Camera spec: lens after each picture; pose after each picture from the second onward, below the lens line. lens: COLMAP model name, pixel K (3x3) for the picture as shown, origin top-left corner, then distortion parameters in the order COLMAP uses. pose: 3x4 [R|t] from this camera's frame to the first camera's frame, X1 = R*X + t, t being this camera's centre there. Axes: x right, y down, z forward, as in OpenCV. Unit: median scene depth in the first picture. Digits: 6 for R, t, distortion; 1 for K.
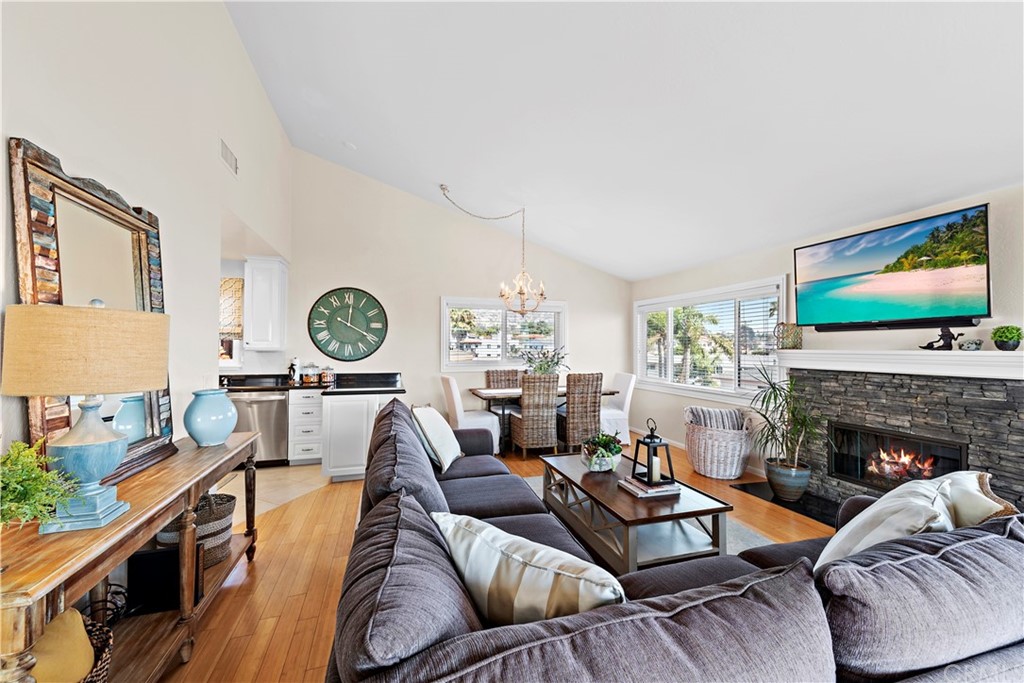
lens RADIAL K [[405.8, 0, 513.3], [0, 405.8, 343.9], [0, 0, 1]] dist [0.016638, -0.004496]
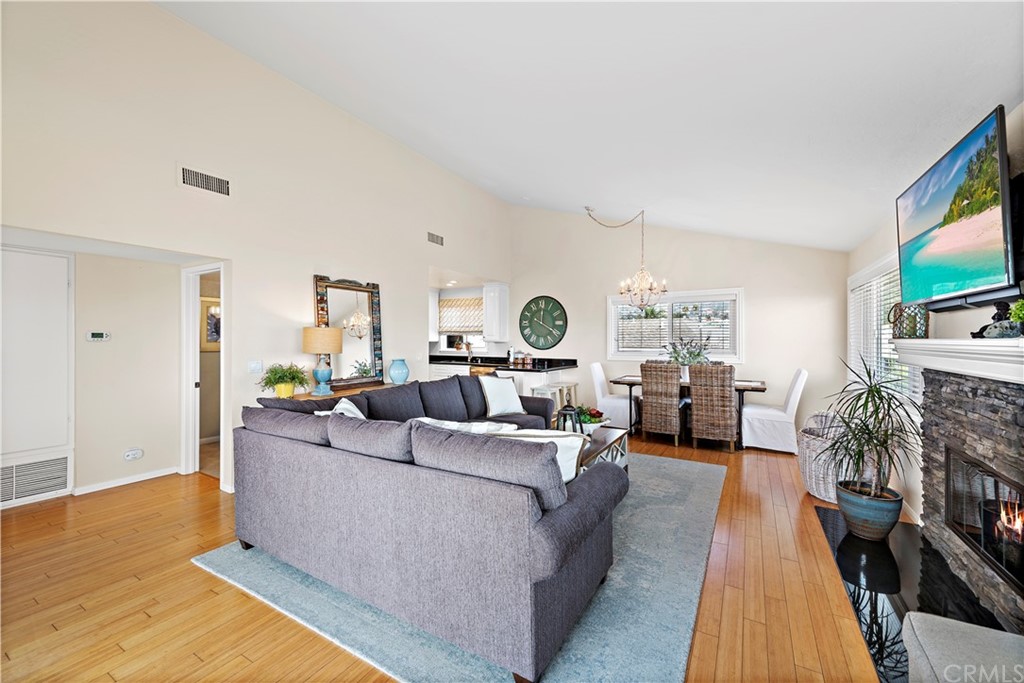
lens RADIAL K [[405.8, 0, 509.5], [0, 405.8, 341.8], [0, 0, 1]] dist [0.016638, -0.004496]
pose [[0.665538, -0.000611, -0.746364, 0.792486], [0.009839, 0.999920, 0.007956, 0.005774], [0.746299, -0.012638, 0.665490, 0.001079]]
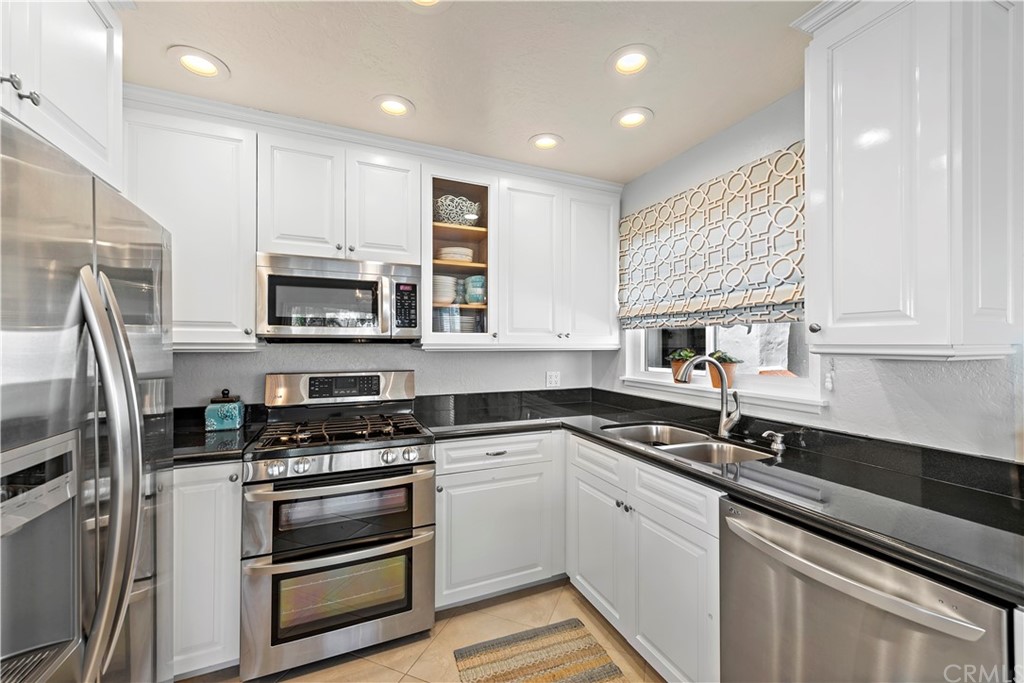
lens RADIAL K [[405.8, 0, 510.6], [0, 405.8, 340.3], [0, 0, 1]] dist [0.016638, -0.004496]
pose [[0.093636, -0.014112, -0.995506, -0.498009], [0.013451, 0.999826, -0.012908, 0.009273], [0.995516, -0.012182, 0.093810, 0.979382]]
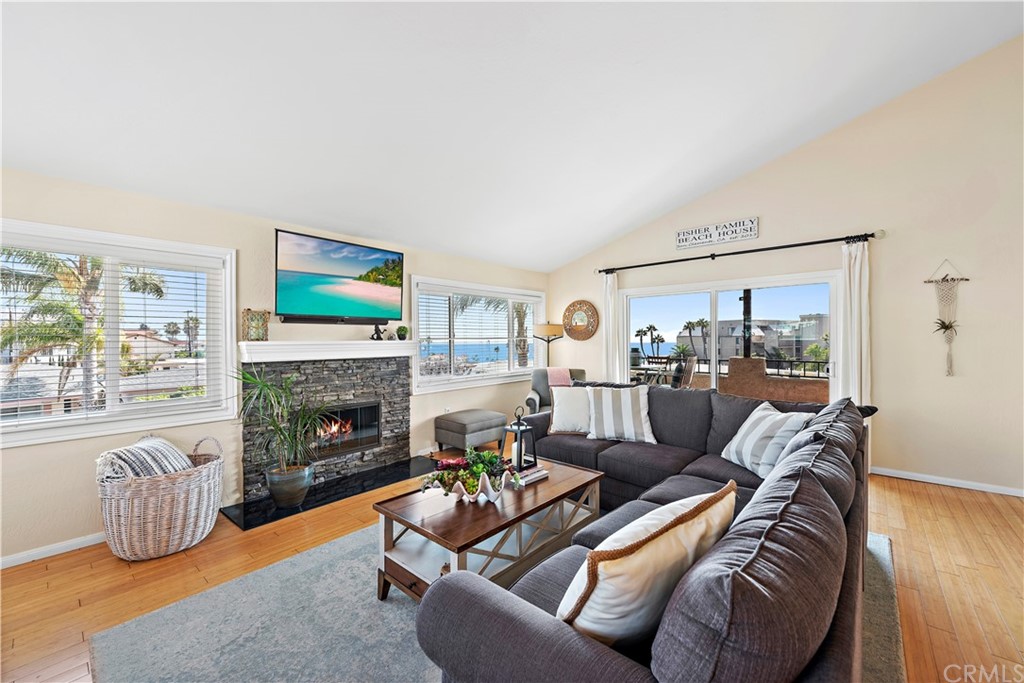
lens RADIAL K [[405.8, 0, 514.4], [0, 405.8, 338.1], [0, 0, 1]] dist [0.016638, -0.004496]
pose [[-0.521816, 0.002604, 0.853054, -0.364372], [-0.003640, 0.999979, -0.005279, 0.010314], [-0.853050, -0.005859, -0.521796, 1.042897]]
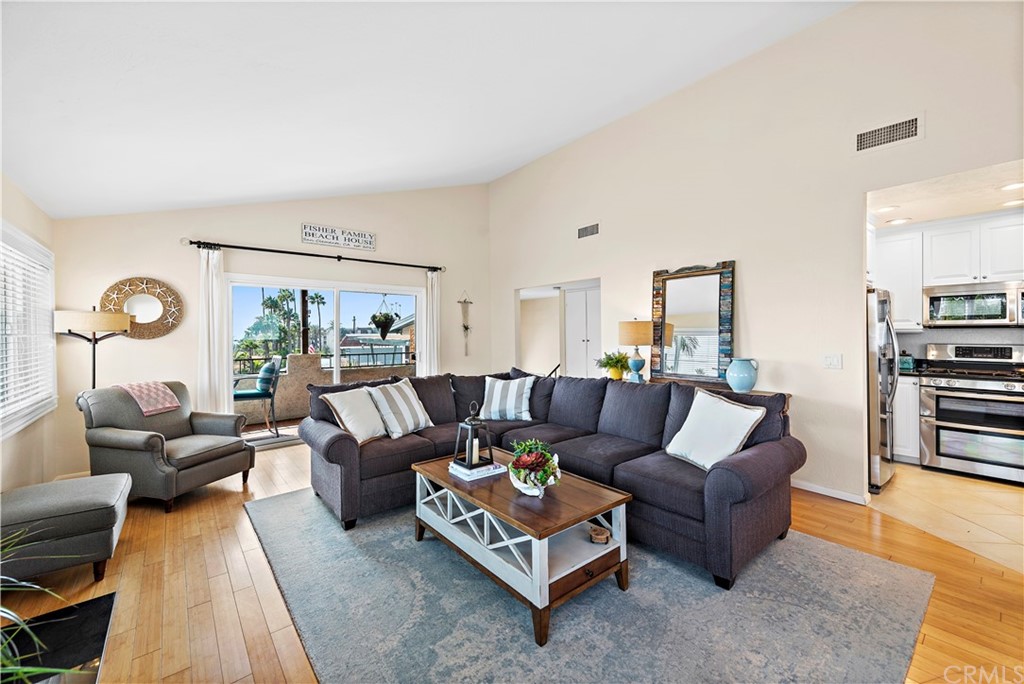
lens RADIAL K [[405.8, 0, 510.7], [0, 405.8, 333.6], [0, 0, 1]] dist [0.016638, -0.004496]
pose [[-0.928295, 0.005368, -0.371806, 0.424945], [0.009619, 0.999908, -0.009581, 0.015181], [0.371721, -0.012471, -0.928261, 1.333446]]
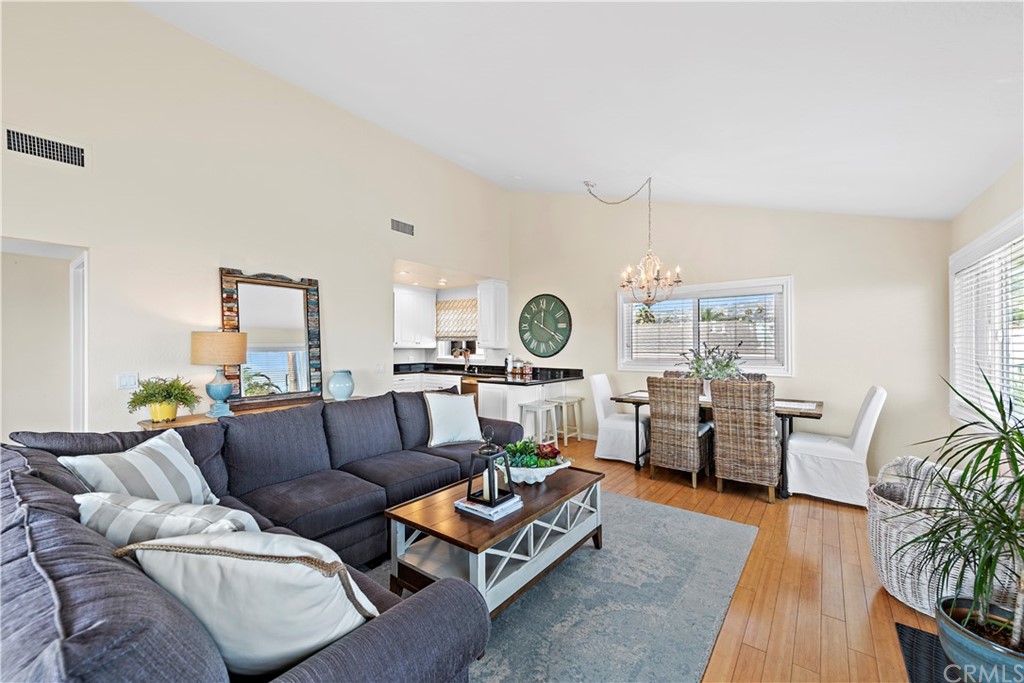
lens RADIAL K [[405.8, 0, 511.9], [0, 405.8, 347.1], [0, 0, 1]] dist [0.016638, -0.004496]
pose [[0.573111, -0.002550, -0.819474, 0.723573], [0.013237, 0.999894, 0.006146, 0.006371], [0.819371, -0.014369, 0.573084, 0.367986]]
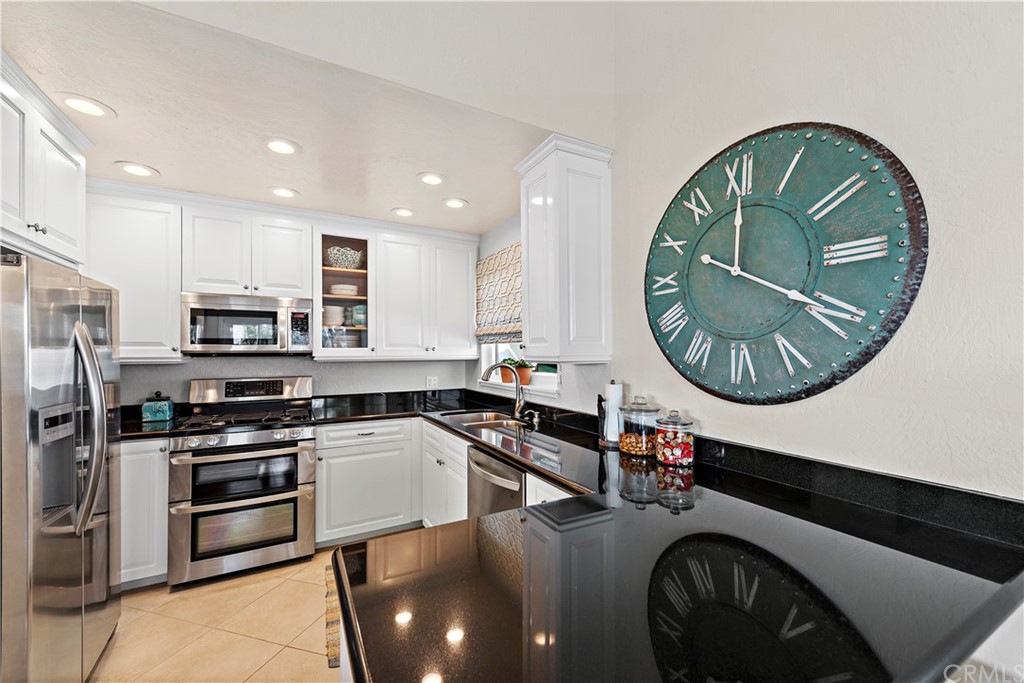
lens RADIAL K [[405.8, 0, 507.6], [0, 405.8, 347.9], [0, 0, 1]] dist [0.016638, -0.004496]
pose [[0.182521, -0.017853, -0.983040, -0.230118], [0.021240, 0.999673, -0.014212, 0.007779], [0.982973, -0.018285, 0.182840, 1.139312]]
